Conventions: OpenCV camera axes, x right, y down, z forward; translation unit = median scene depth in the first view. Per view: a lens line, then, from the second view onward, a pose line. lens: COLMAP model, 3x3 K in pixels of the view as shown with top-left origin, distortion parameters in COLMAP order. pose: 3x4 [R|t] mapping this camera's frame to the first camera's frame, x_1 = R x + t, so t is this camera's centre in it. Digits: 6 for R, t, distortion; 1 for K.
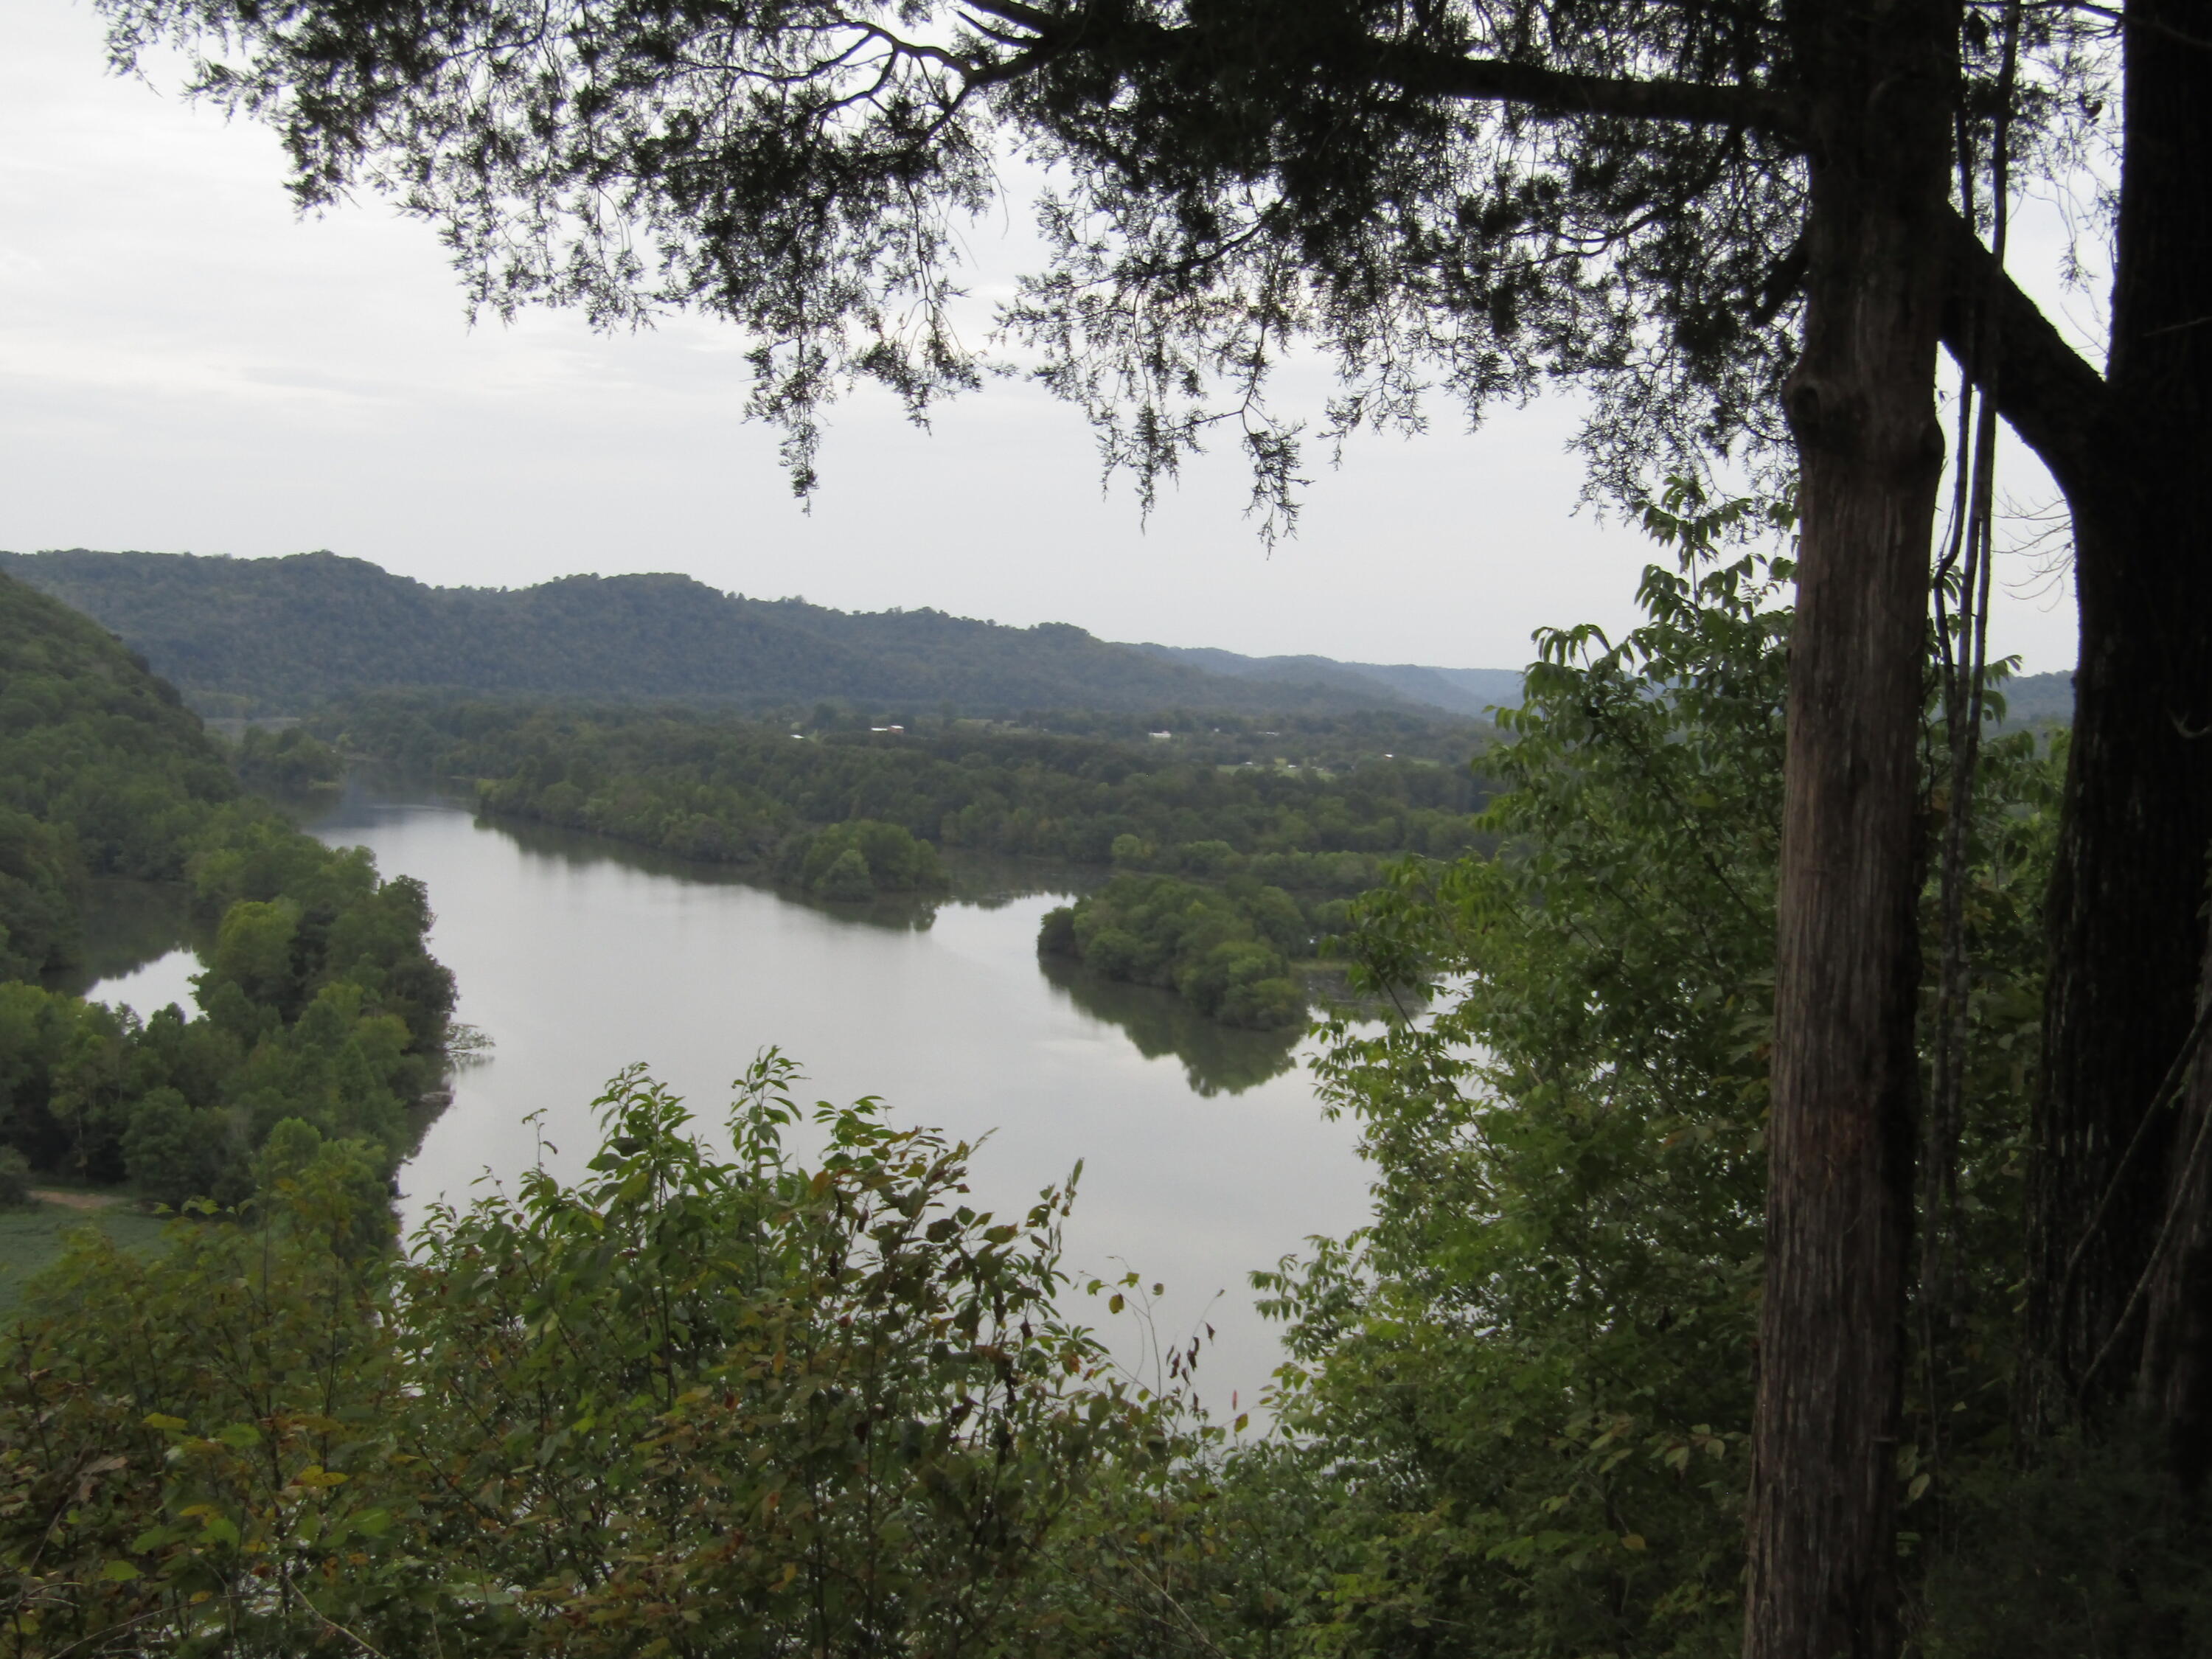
lens RADIAL K [[3381.0, 0, 1122.4], [0, 3381.0, 833.3], [0, 0, 1]] dist [-0.010328, 0.000000]
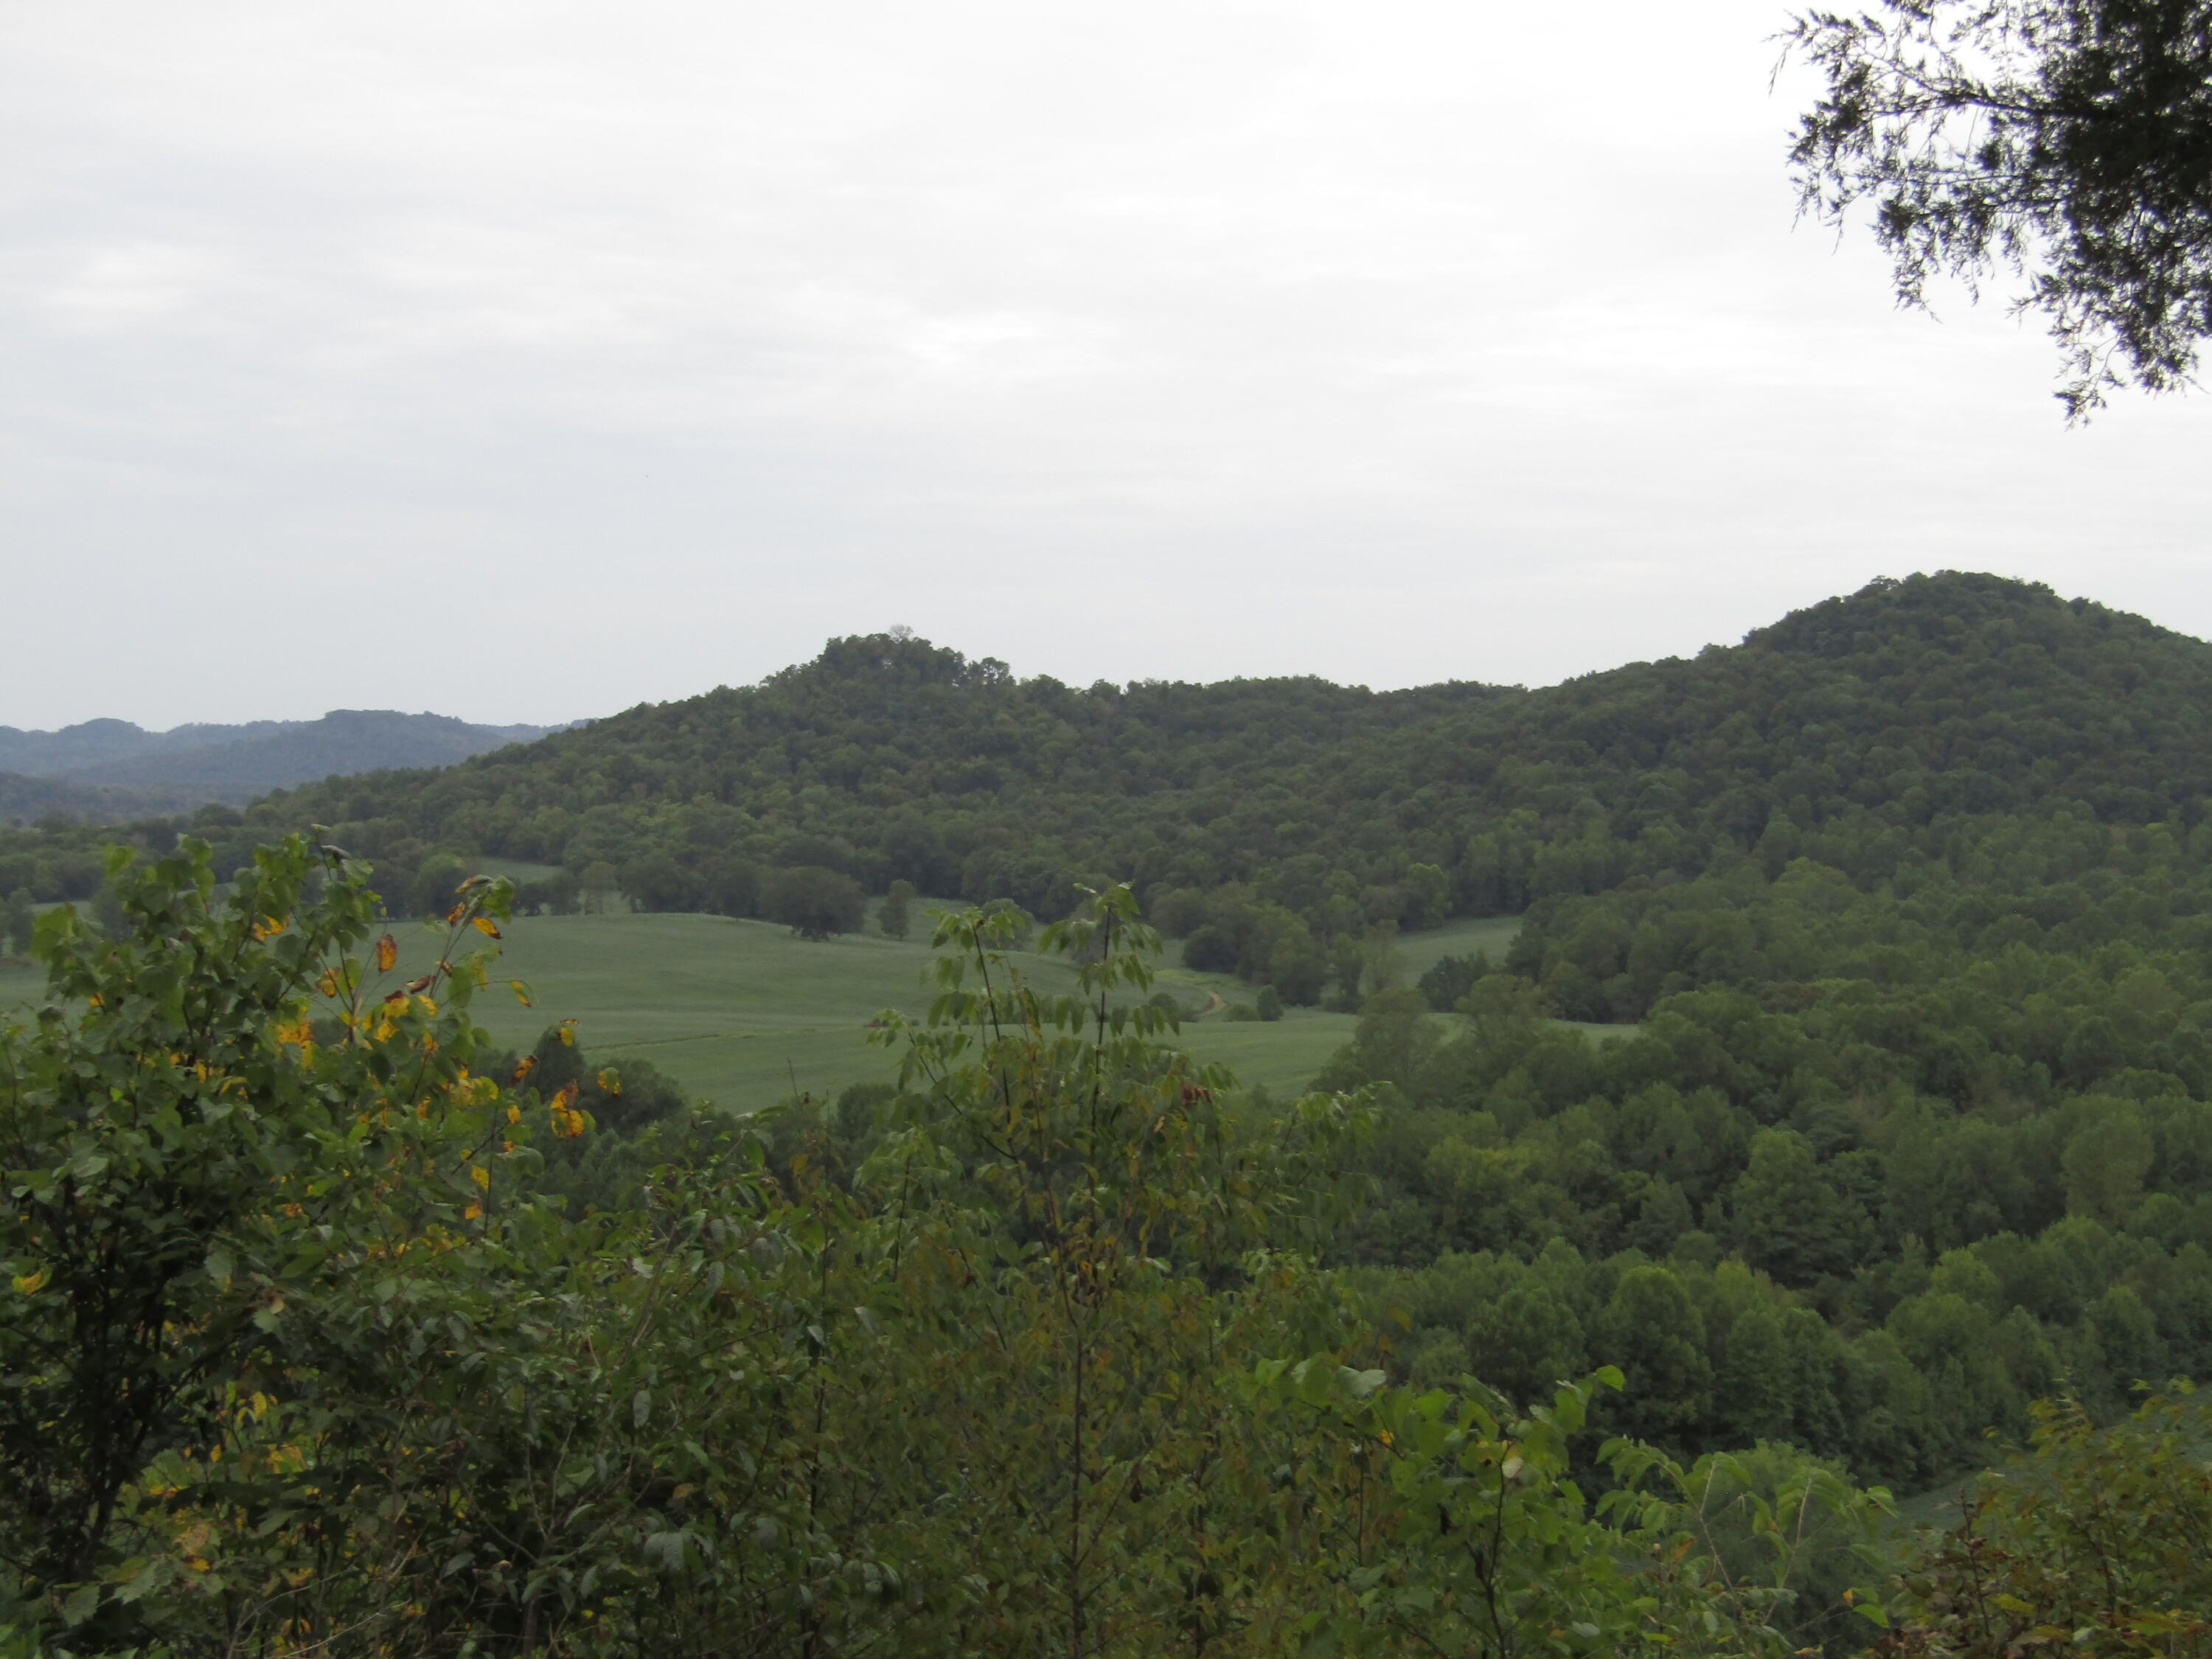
lens RADIAL K [[3381.0, 0, 1129.4], [0, 3381.0, 843.1], [0, 0, 1]] dist [-0.010328, 0.000000]
pose [[0.779253, -0.030184, -0.625982, 0.073699], [0.007142, 0.999202, -0.039290, -0.008419], [0.626668, 0.026146, 0.778847, 0.016055]]
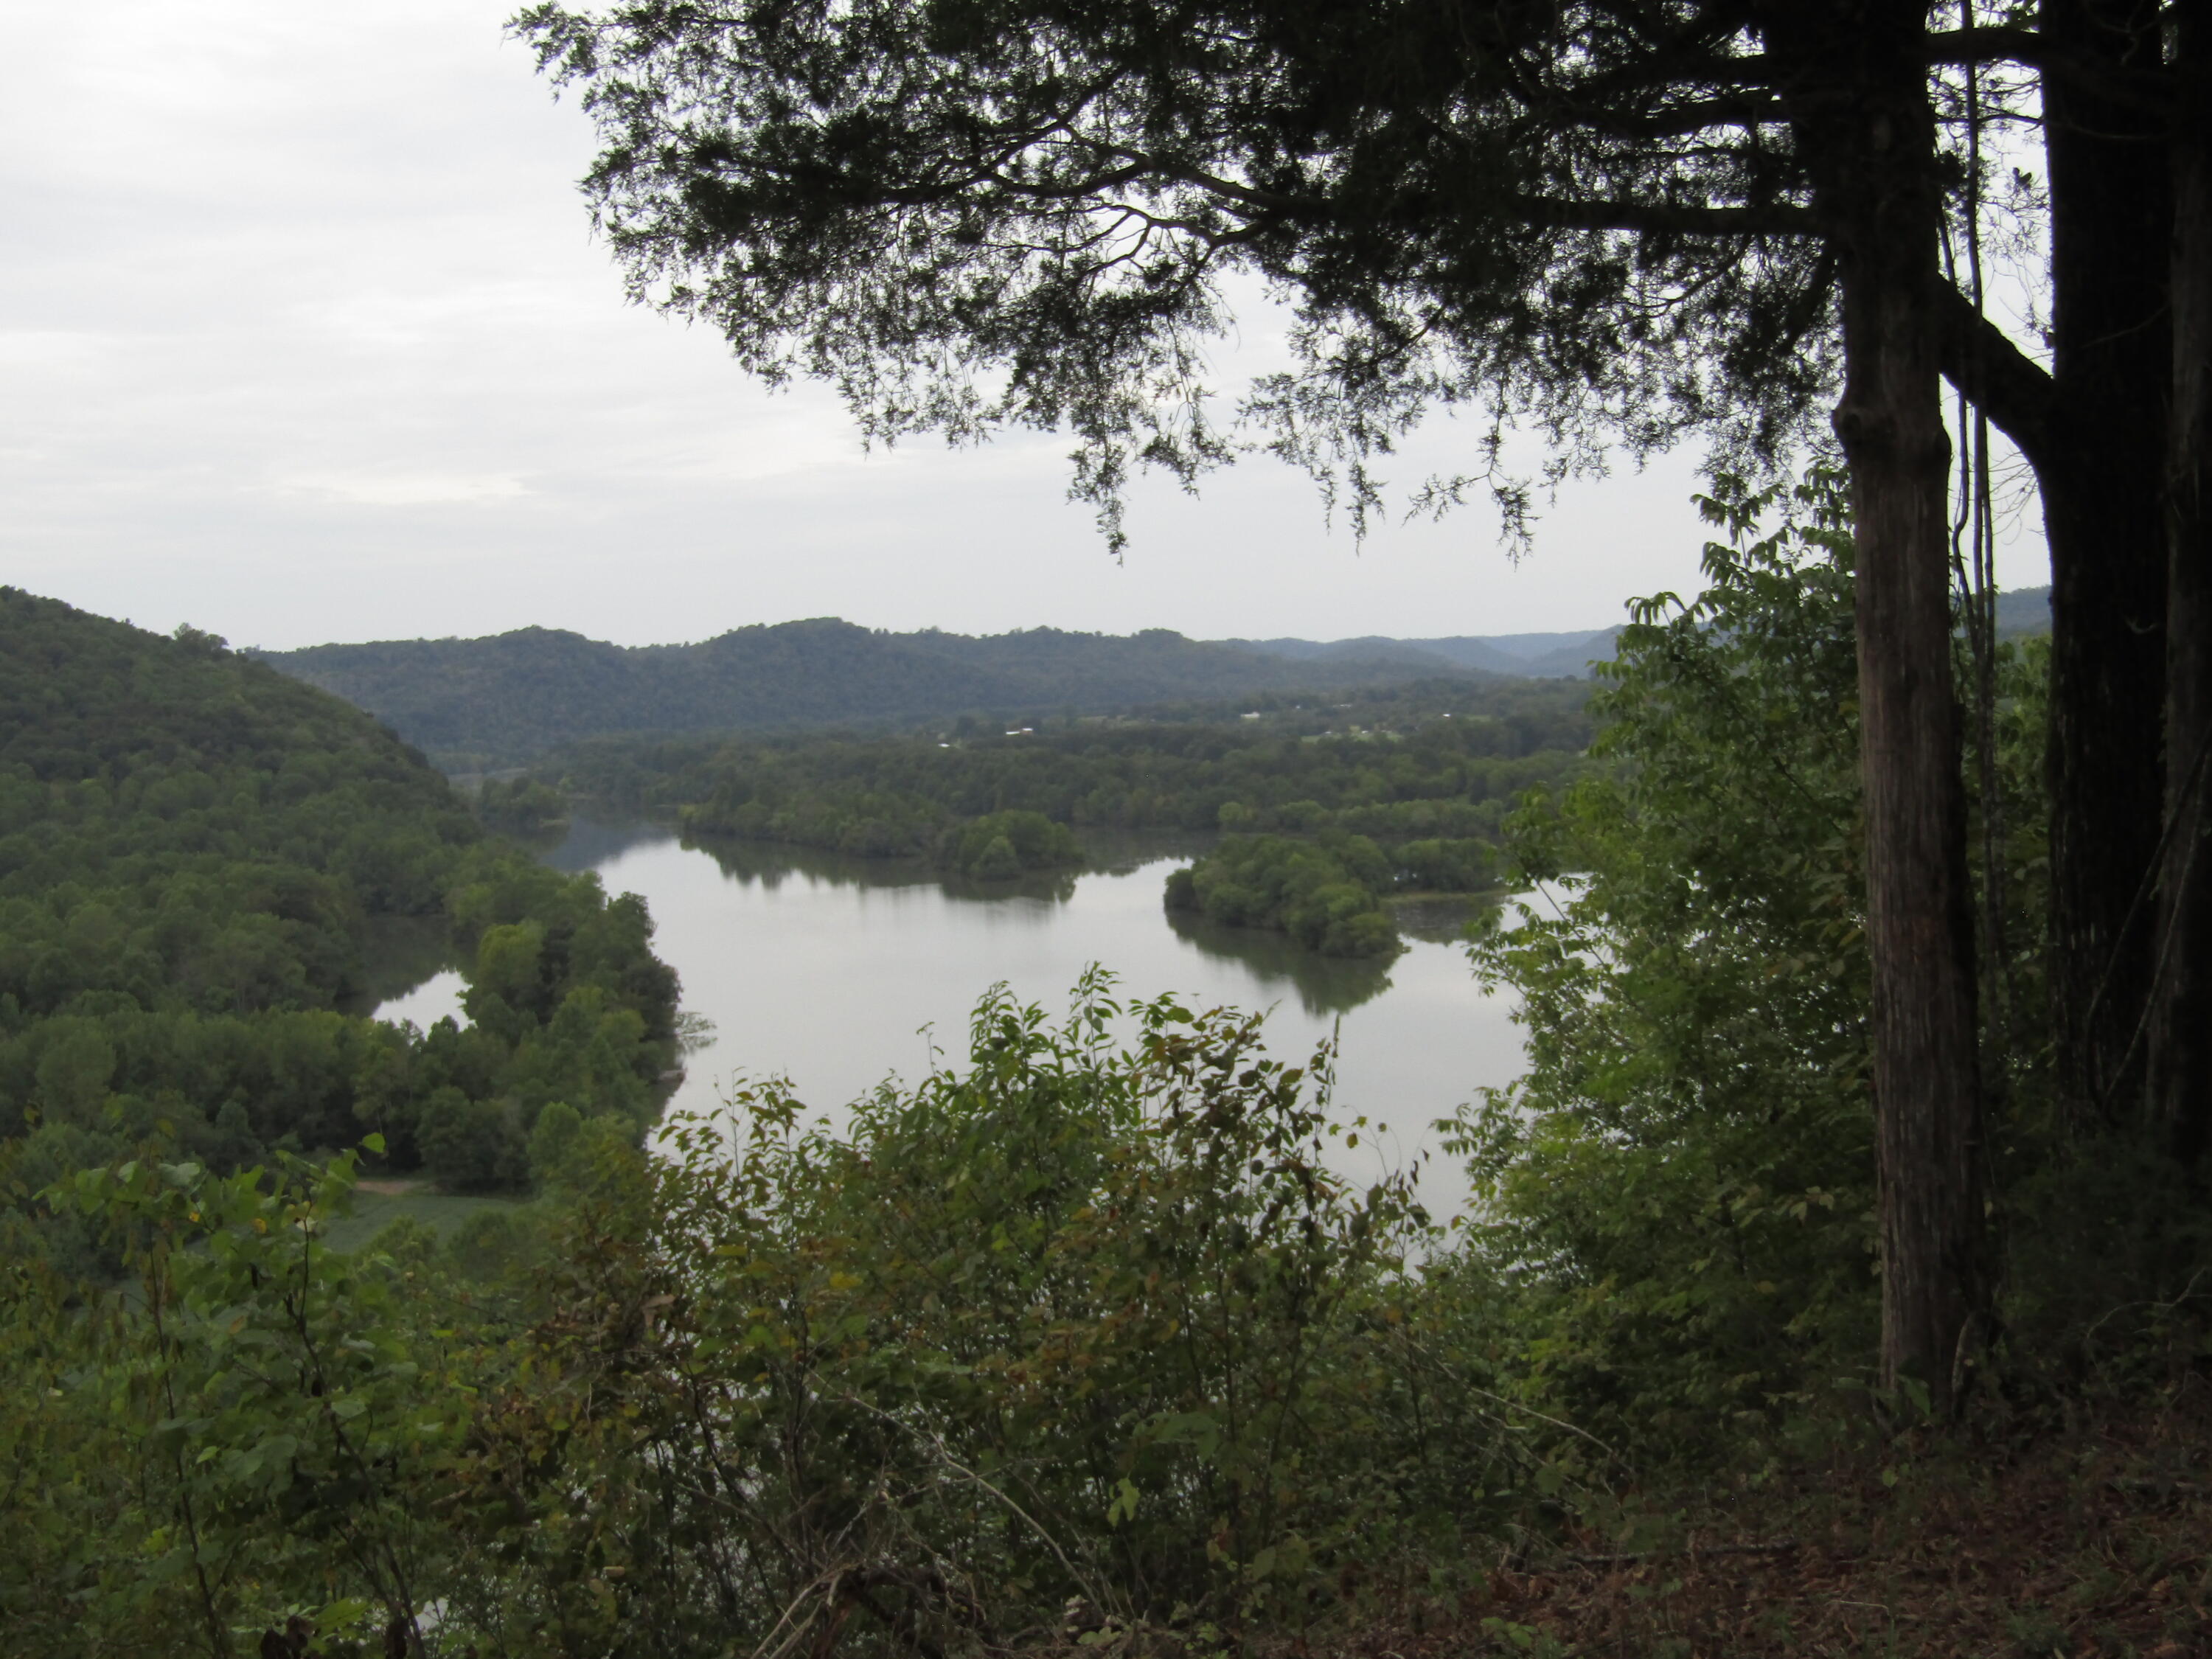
lens RADIAL K [[2874.9, 0, 1113.1], [0, 2874.9, 823.9], [0, 0, 1]] dist [-0.017832, 0.000000]
pose [[0.995129, -0.090237, -0.039684, -0.030087], [0.090467, 0.995891, 0.004026, 0.003033], [0.039157, -0.007596, 0.999204, -0.090757]]
